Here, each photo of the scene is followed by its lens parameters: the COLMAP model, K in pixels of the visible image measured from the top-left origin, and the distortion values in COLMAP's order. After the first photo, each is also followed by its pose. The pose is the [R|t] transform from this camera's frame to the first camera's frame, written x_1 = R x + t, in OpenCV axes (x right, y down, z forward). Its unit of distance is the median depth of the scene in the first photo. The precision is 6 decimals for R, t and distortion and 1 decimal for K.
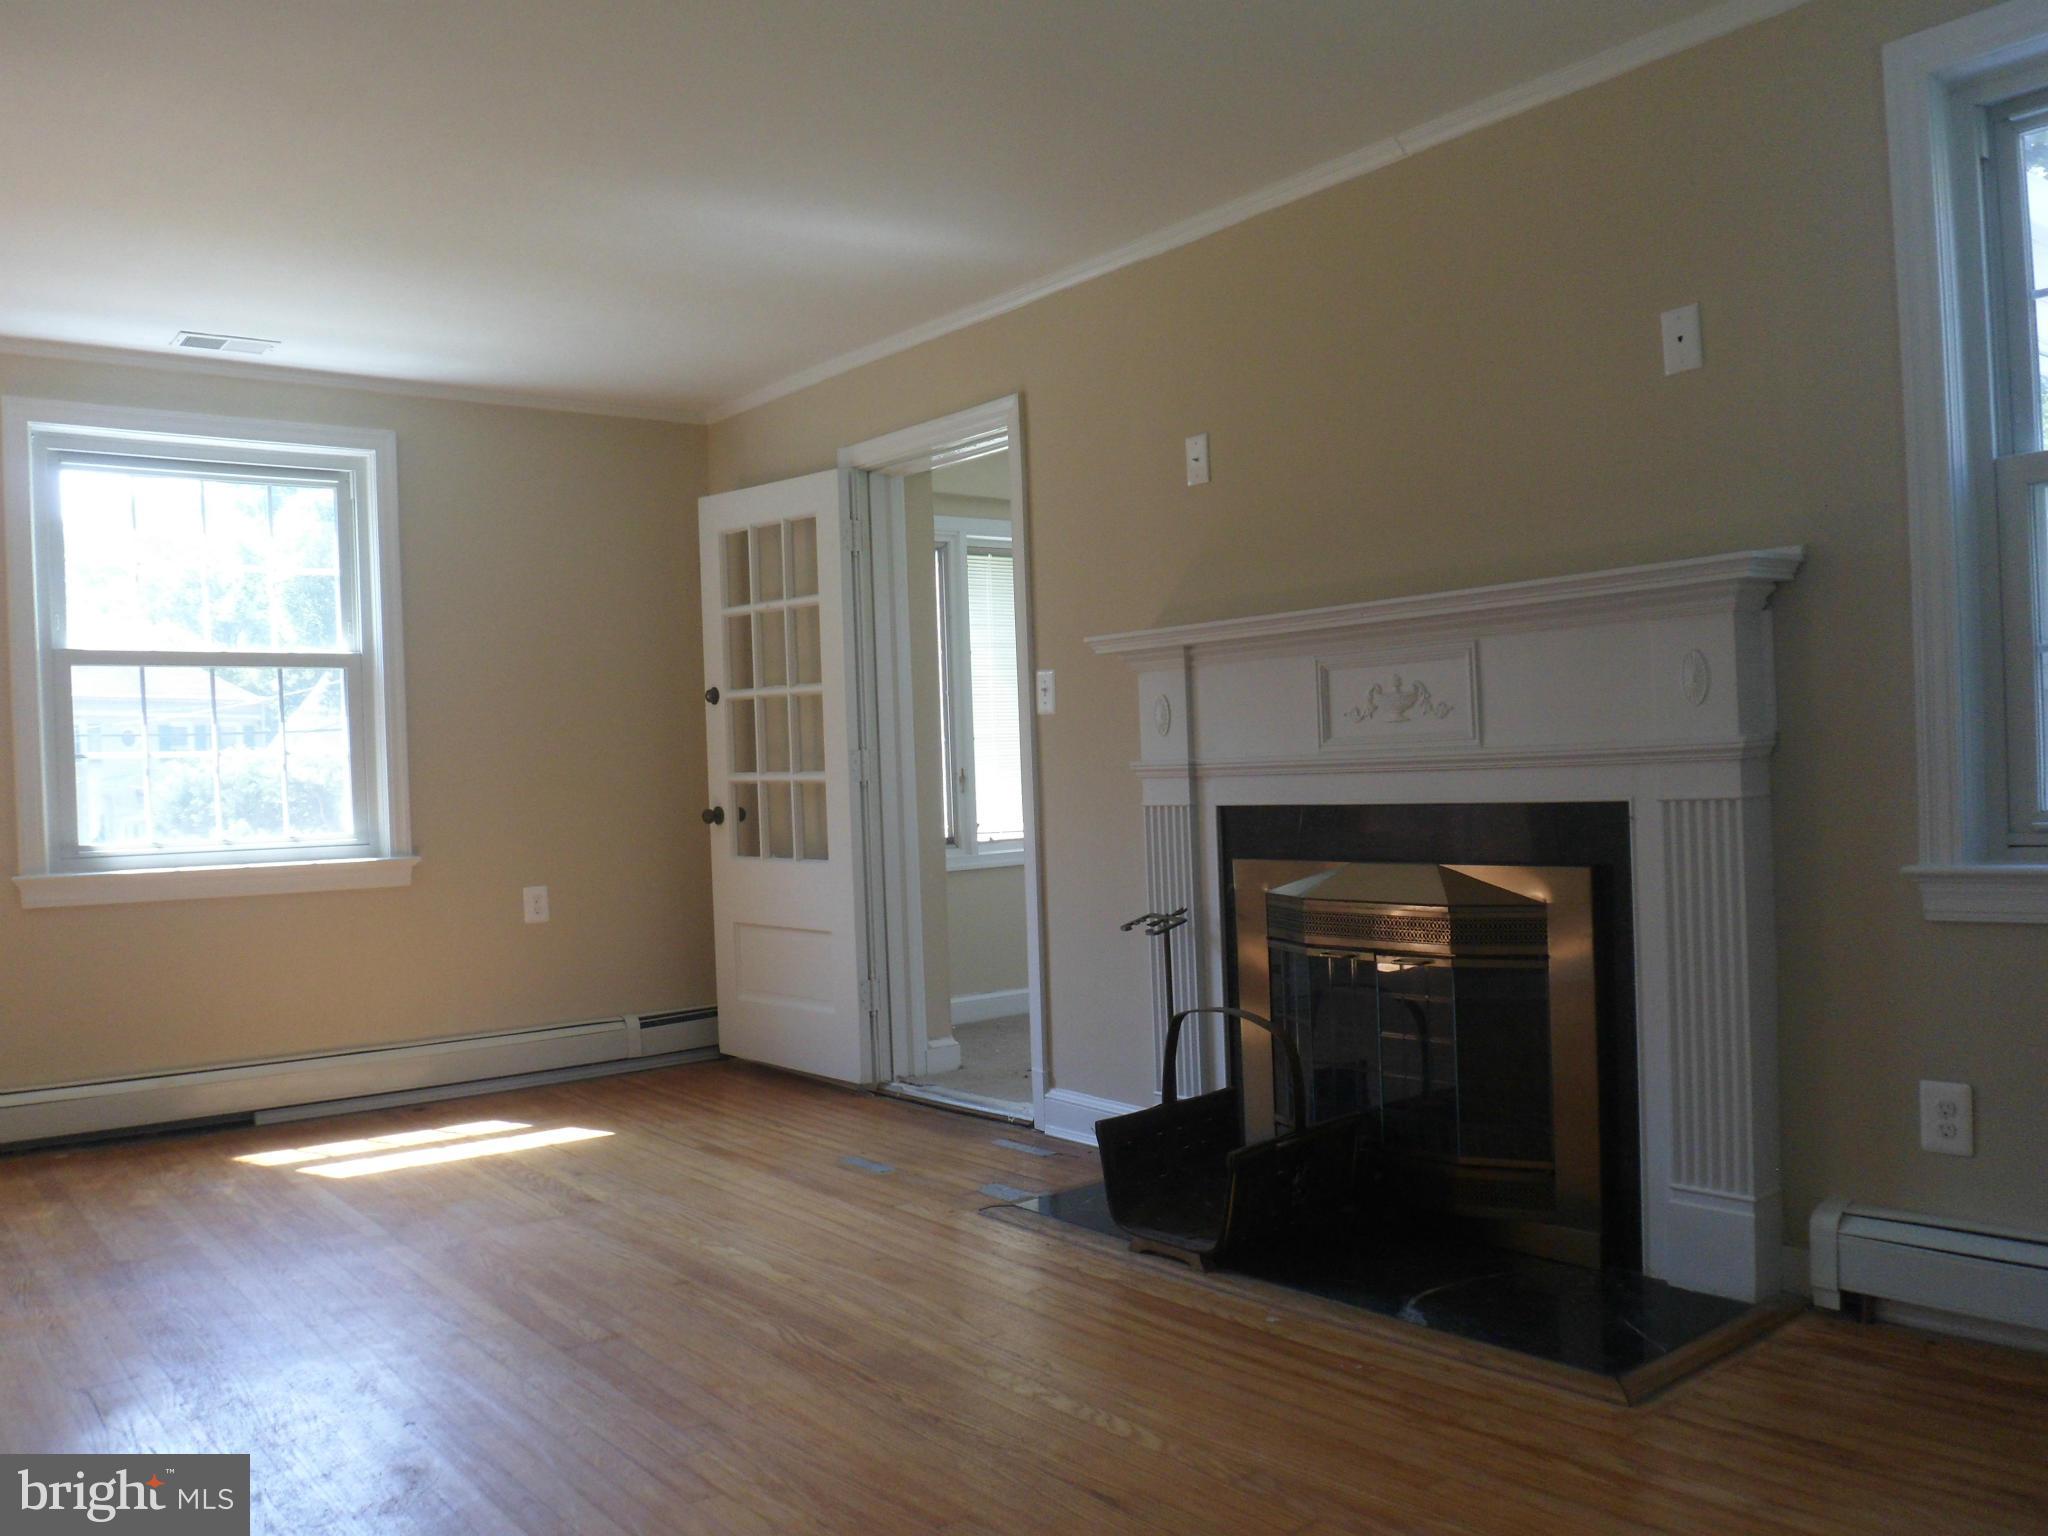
lens RADIAL K [[1624.3, 0, 1024.0], [0, 1624.3, 768.0], [0, 0, 1]] dist [-0.124221, -0.005661]
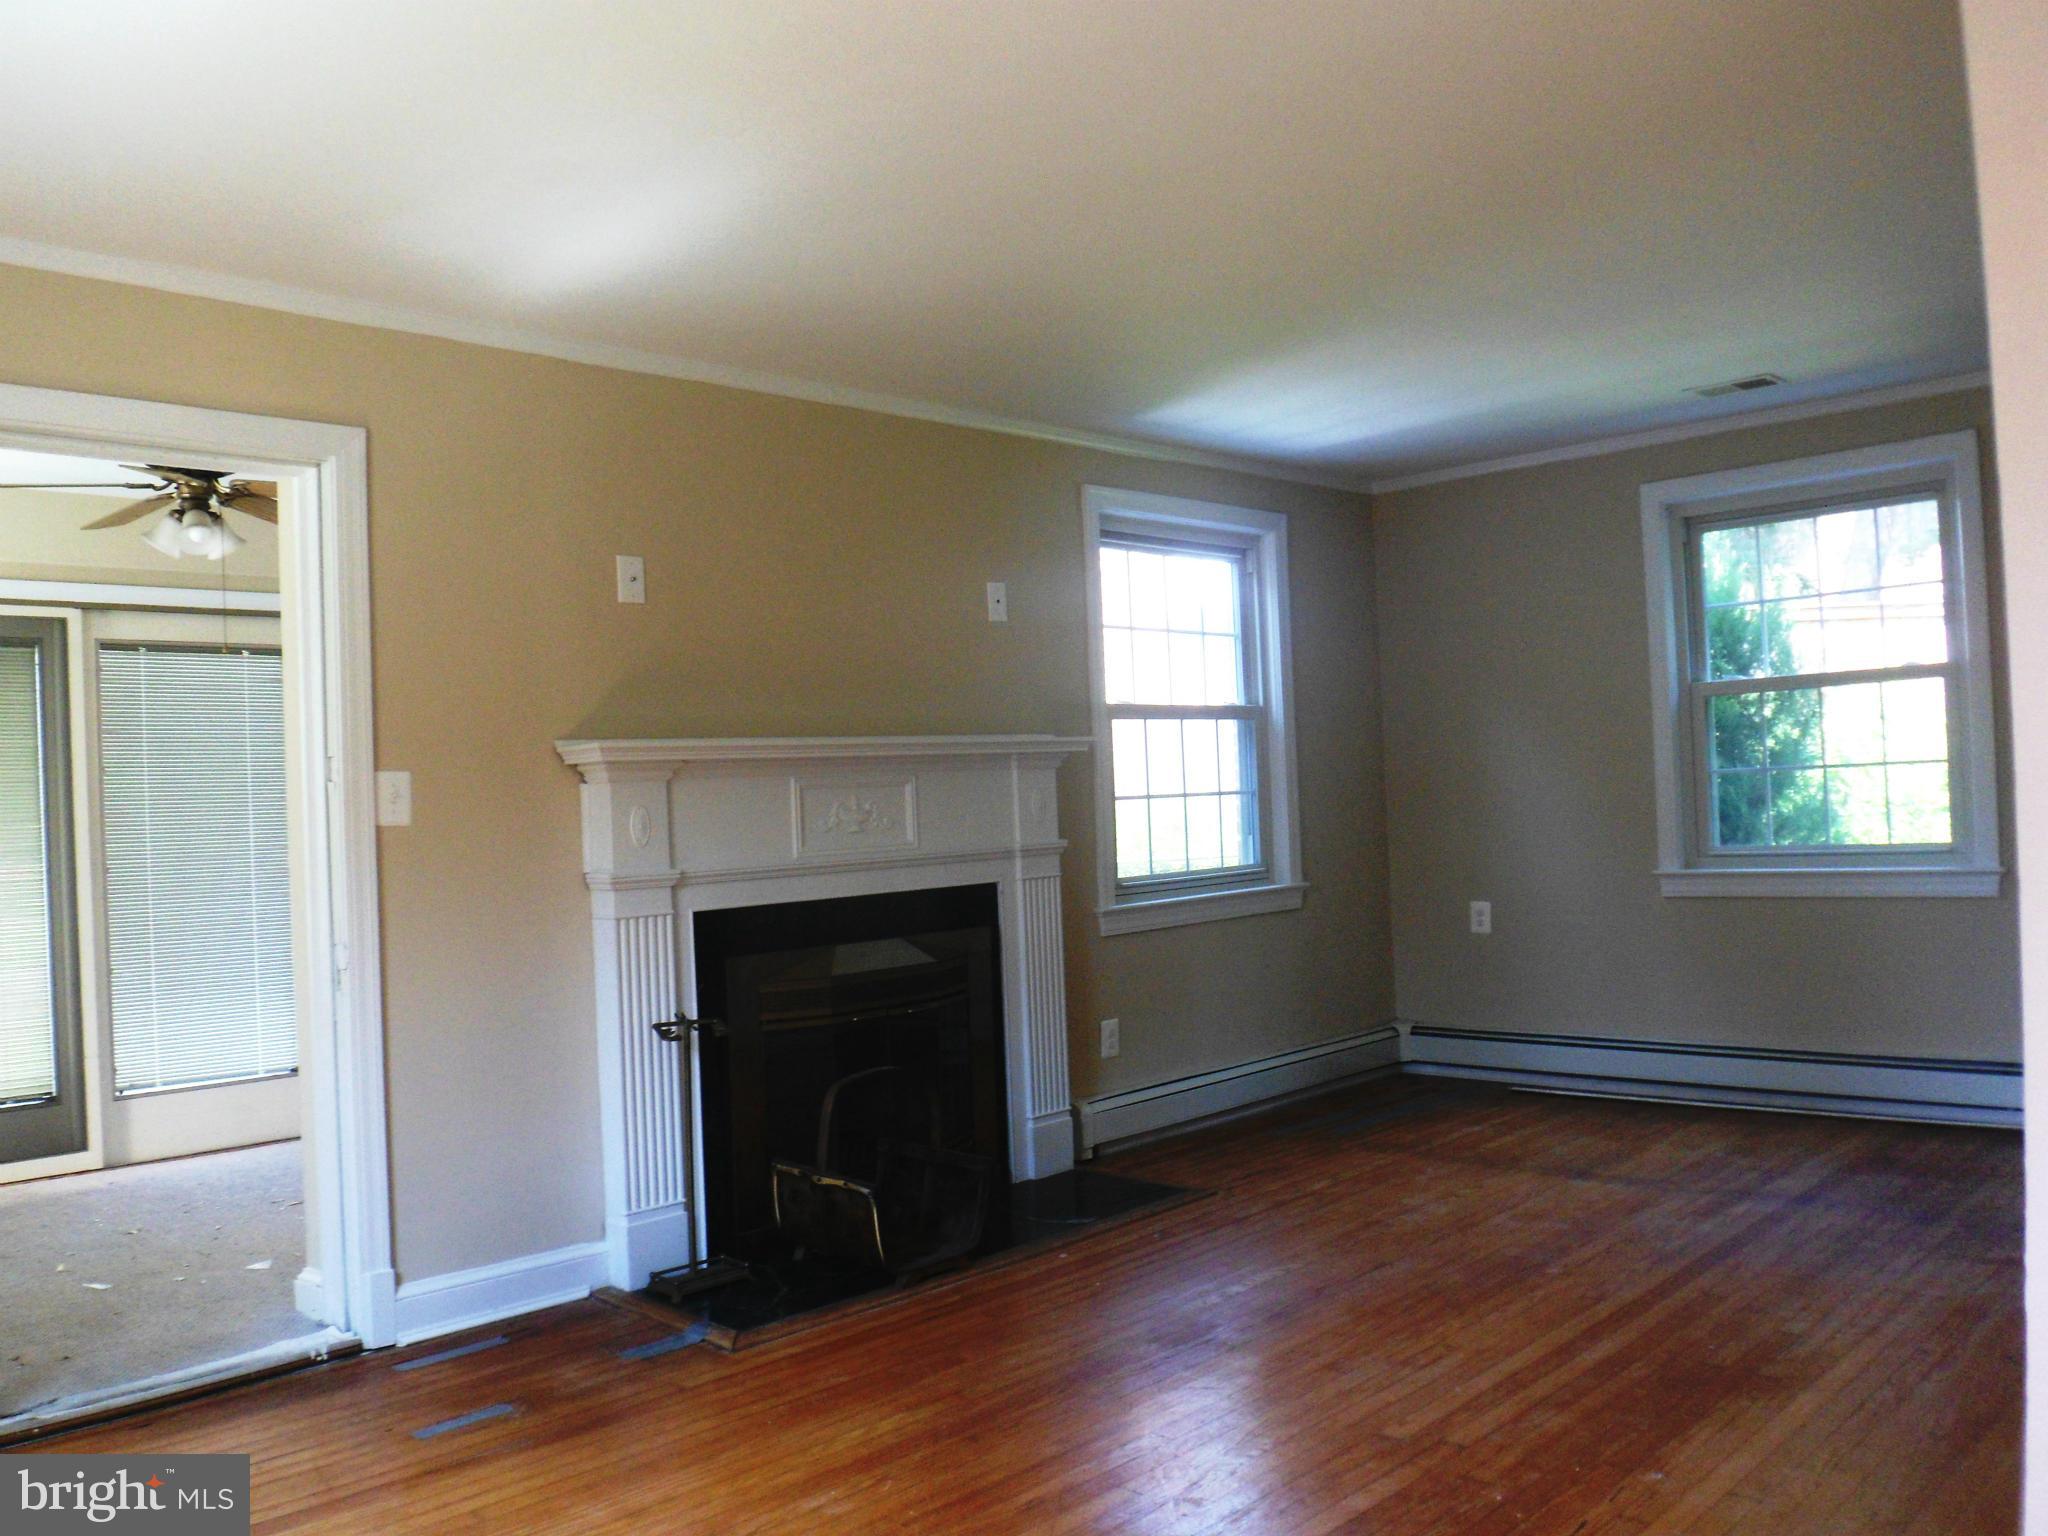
lens RADIAL K [[1624.3, 0, 1024.0], [0, 1624.3, 768.0], [0, 0, 1]] dist [-0.124221, -0.005661]
pose [[-0.118843, 0.058974, 0.991160, -1.269584], [0.046324, 0.997477, -0.053796, -0.006076], [-0.991832, 0.039521, -0.121275, 1.198471]]
